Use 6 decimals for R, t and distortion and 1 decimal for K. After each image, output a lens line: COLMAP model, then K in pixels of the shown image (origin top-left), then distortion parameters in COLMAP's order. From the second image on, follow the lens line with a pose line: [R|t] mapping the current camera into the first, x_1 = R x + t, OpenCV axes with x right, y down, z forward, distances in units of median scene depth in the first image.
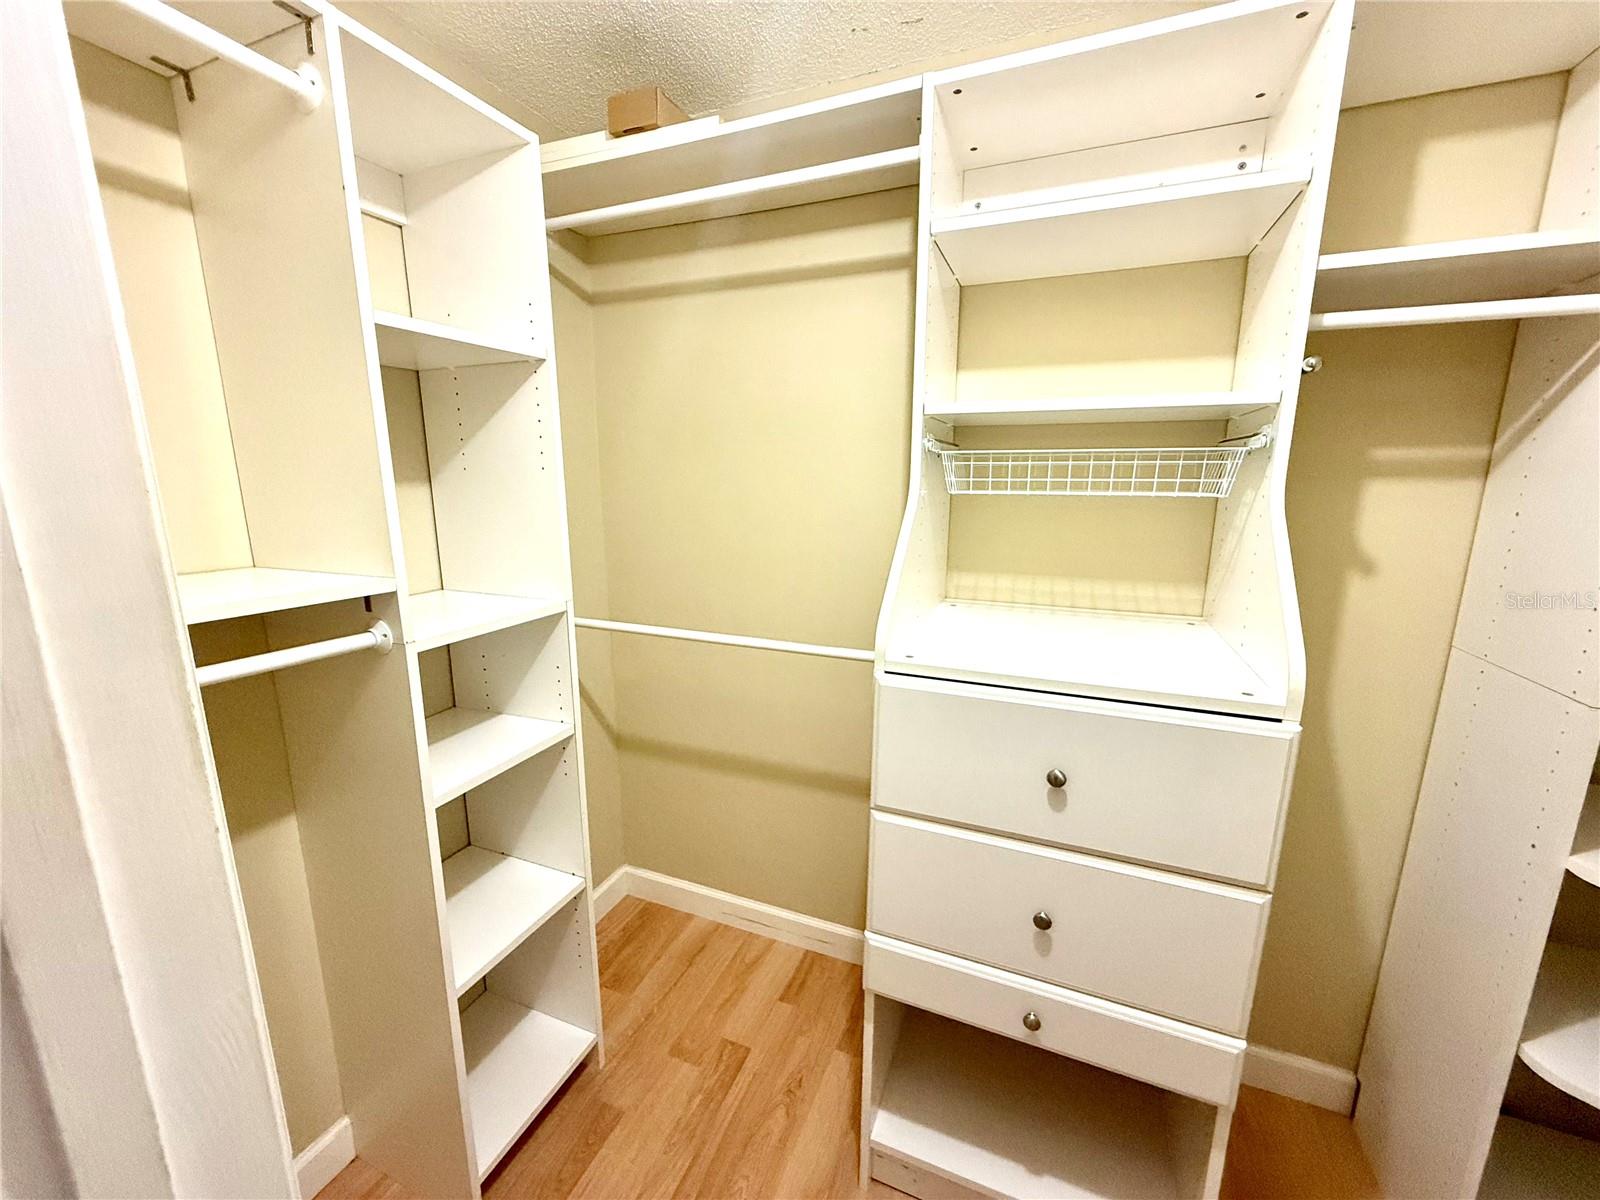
lens RADIAL K [[637.2, 0, 797.9], [0, 637.2, 604.6], [0, 0, 1]] dist [-0.000617, 0.000510]
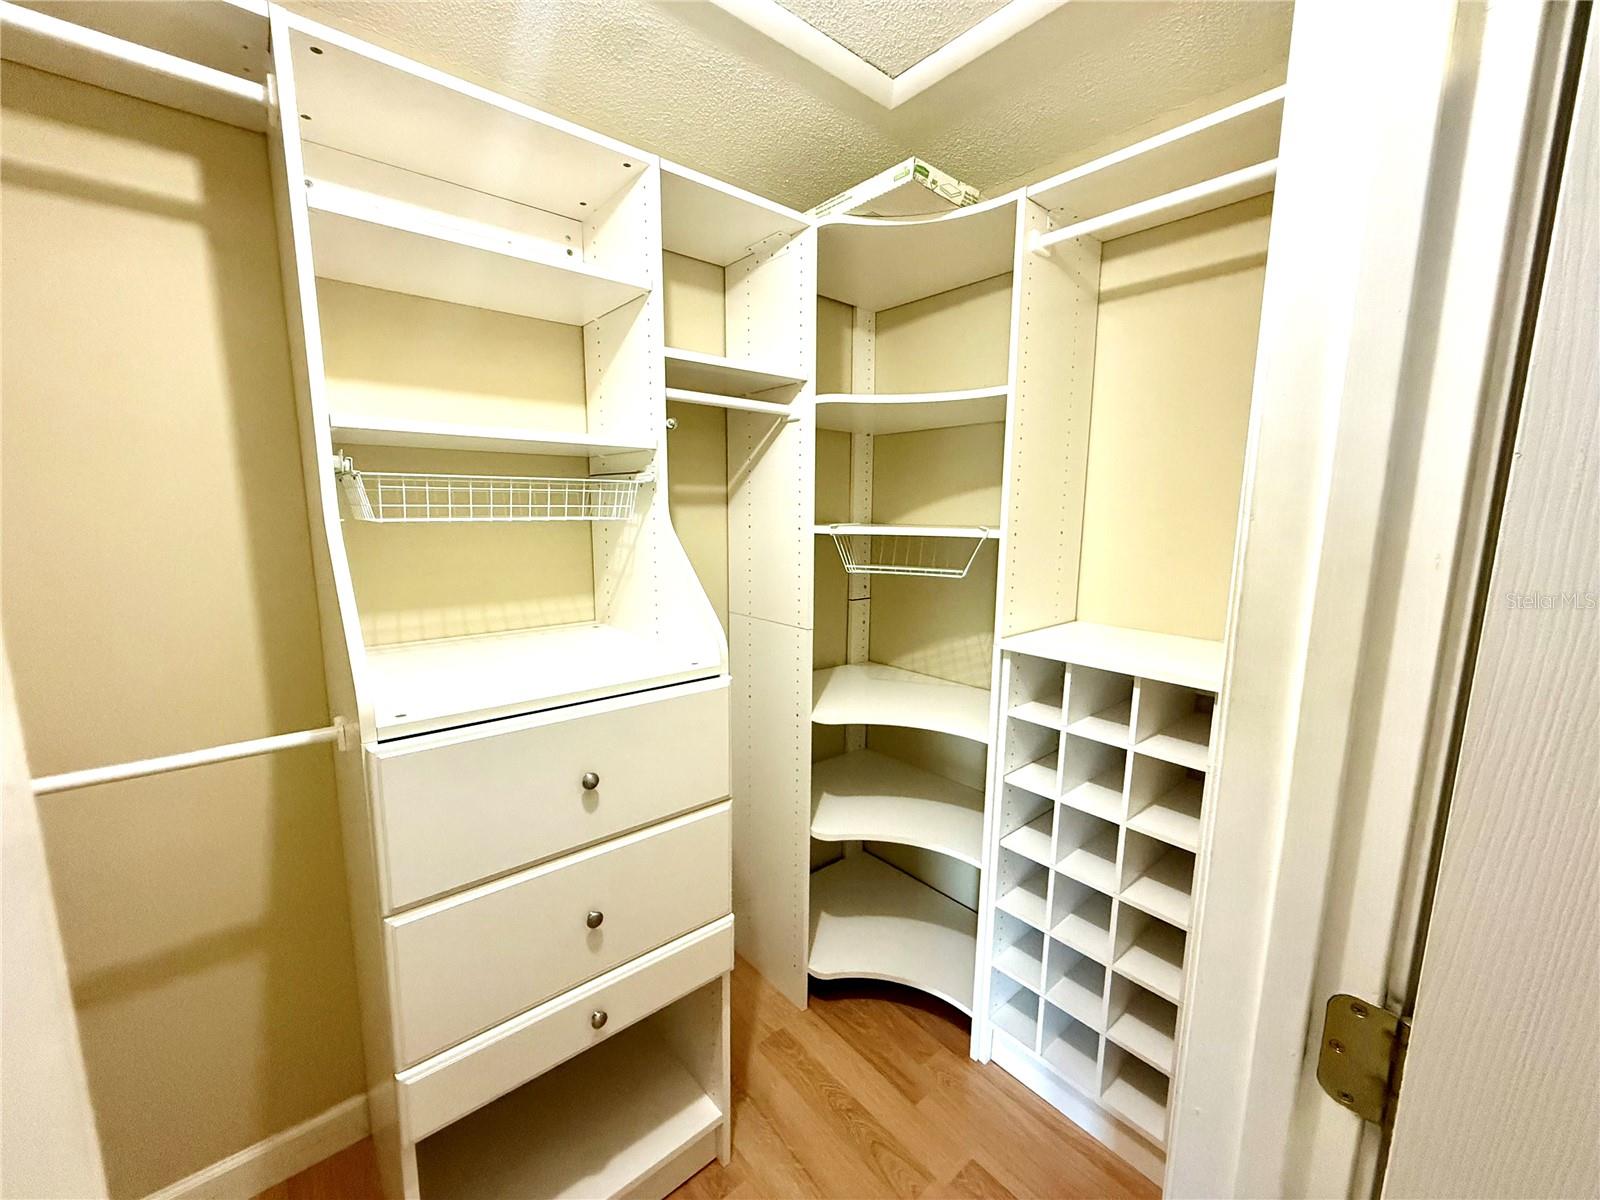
lens RADIAL K [[637.2, 0, 802.1], [0, 637.2, 603.7], [0, 0, 1]] dist [-0.000617, 0.000510]
pose [[0.452691, -0.134553, 0.881457, -0.292532], [0.170794, 0.983330, 0.062389, -0.024460], [-0.875157, 0.122304, 0.468125, 0.124437]]
